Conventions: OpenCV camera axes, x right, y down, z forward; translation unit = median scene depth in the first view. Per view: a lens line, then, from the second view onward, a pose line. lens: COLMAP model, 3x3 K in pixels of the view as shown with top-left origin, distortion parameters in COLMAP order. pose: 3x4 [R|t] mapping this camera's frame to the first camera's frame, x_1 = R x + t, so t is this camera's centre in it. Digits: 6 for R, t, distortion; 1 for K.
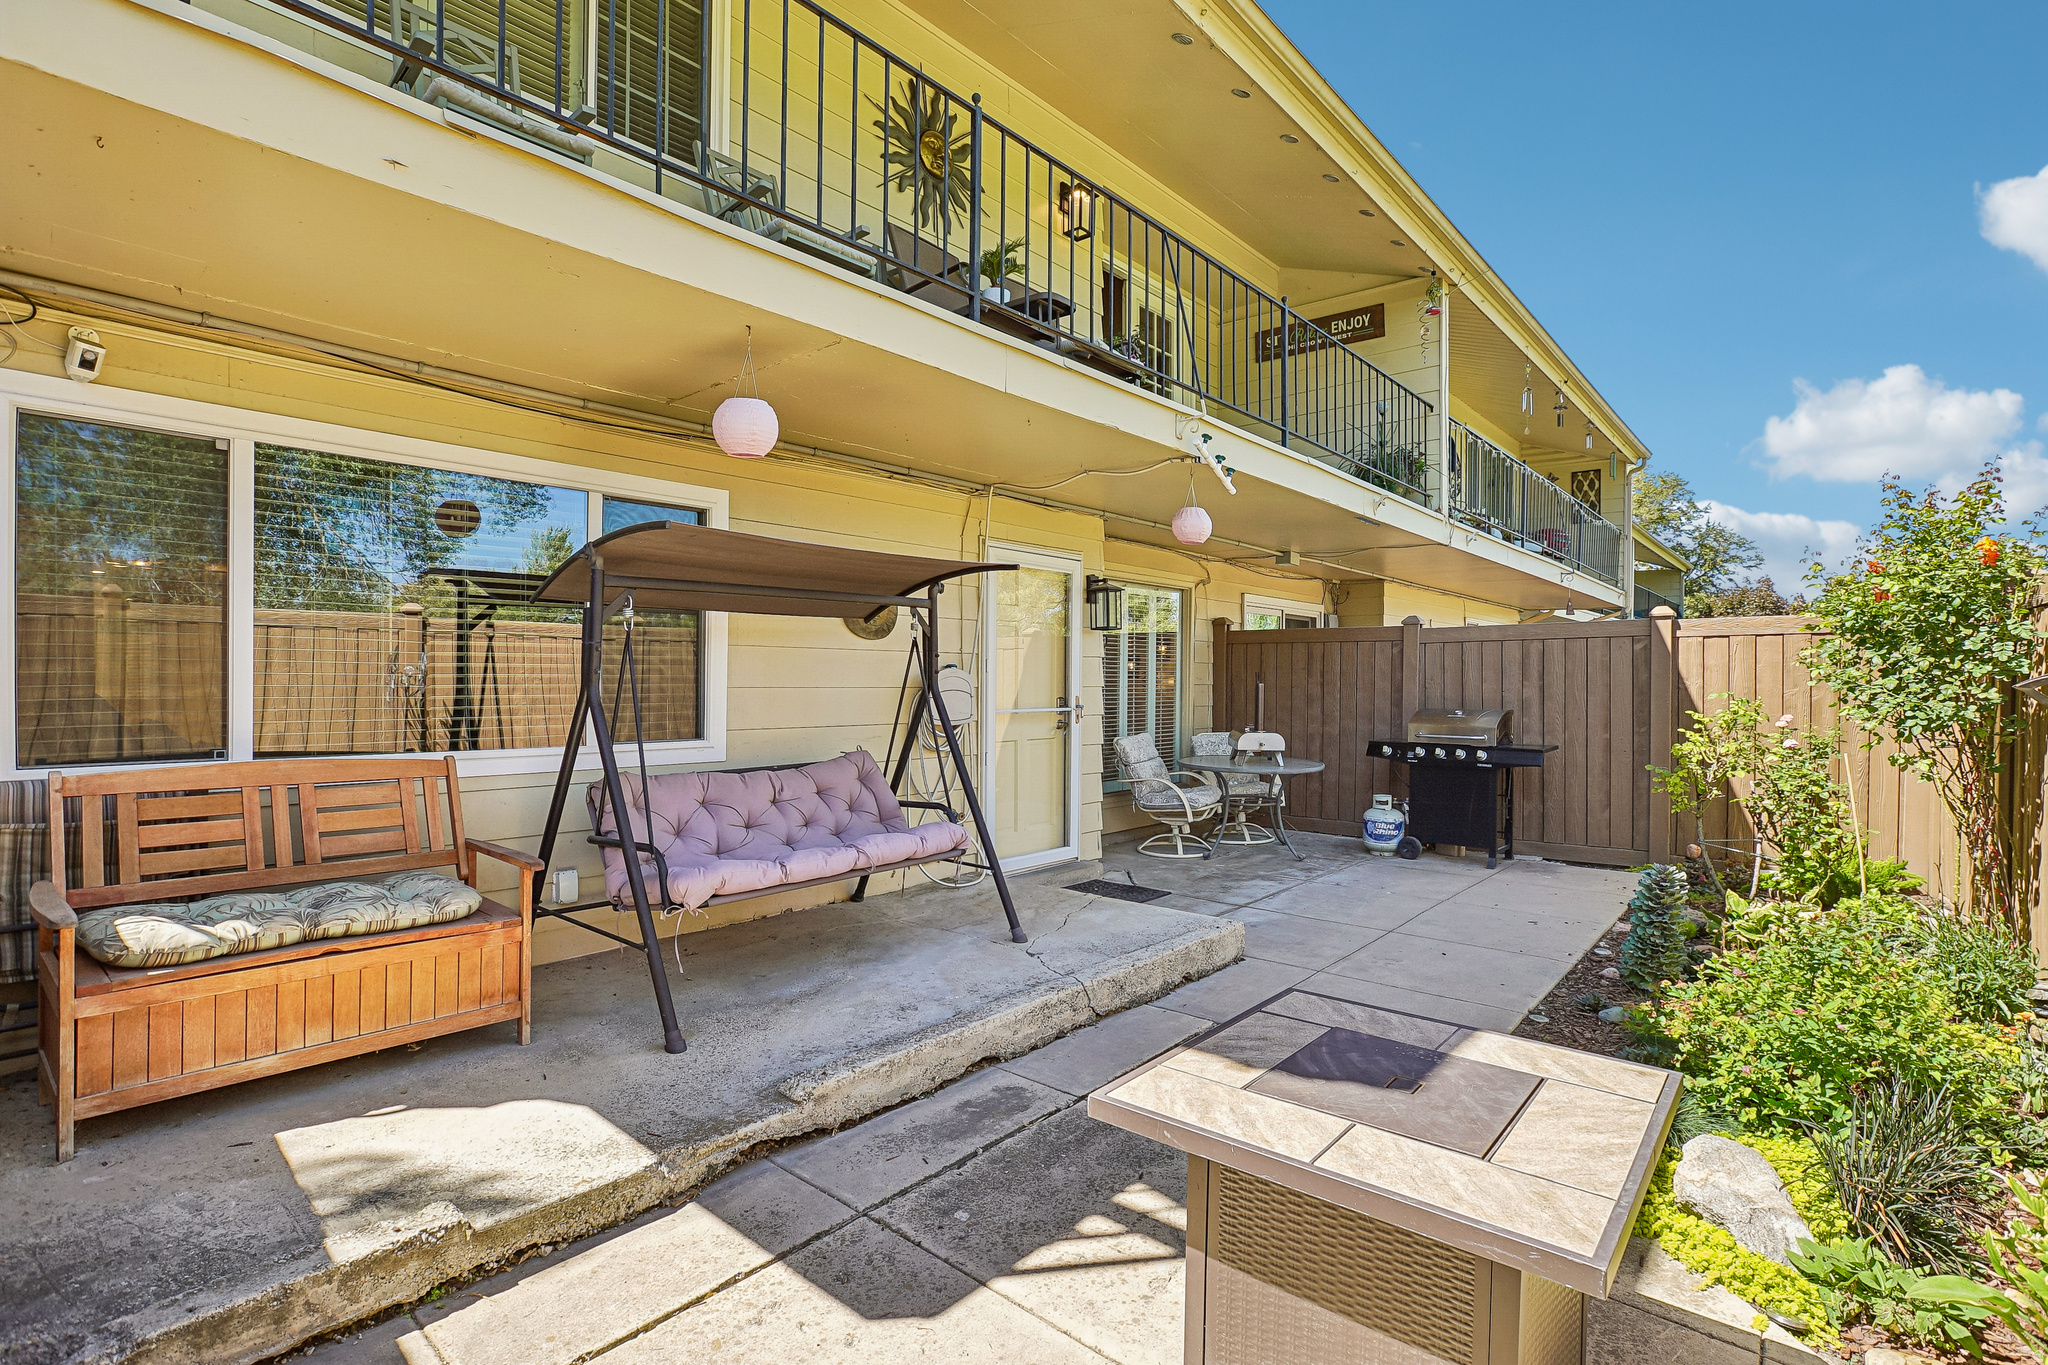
lens RADIAL K [[951.4, 0, 1020.4], [0, 951.4, 692.1], [0, 0, 1]] dist [0.000642, 0.000084]
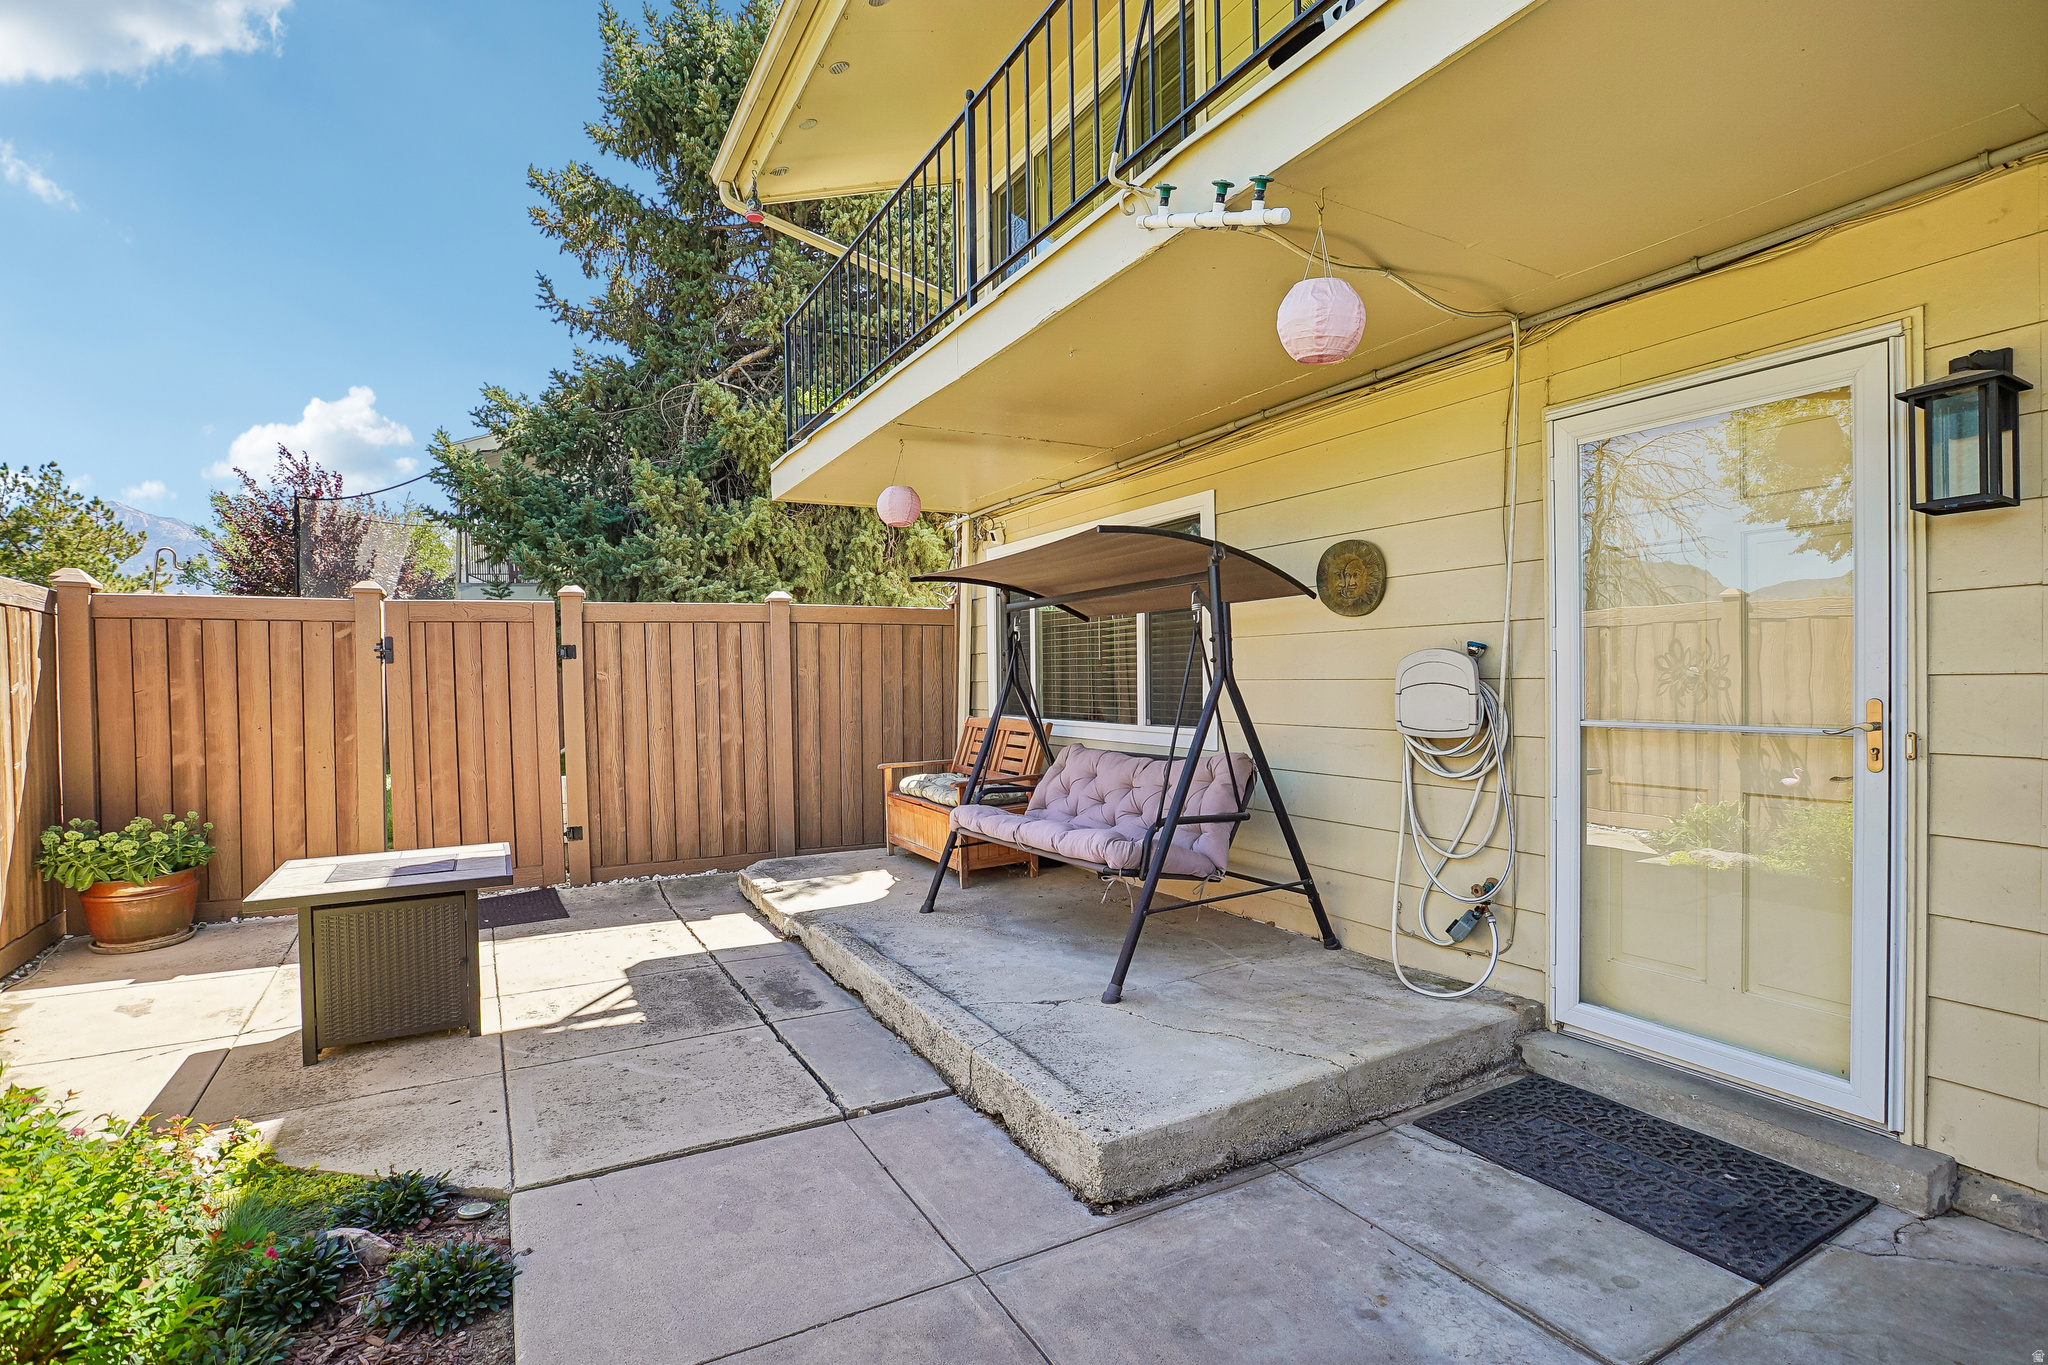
lens RADIAL K [[959.4, 0, 1021.2], [0, 959.4, 680.4], [0, 0, 1]] dist [-0.003142, -0.000156]
pose [[-0.335511, 0.005488, -0.942020, 1.049069], [0.012736, 0.999918, 0.001289, -0.010590], [0.941950, -0.011565, -0.335553, 1.622776]]
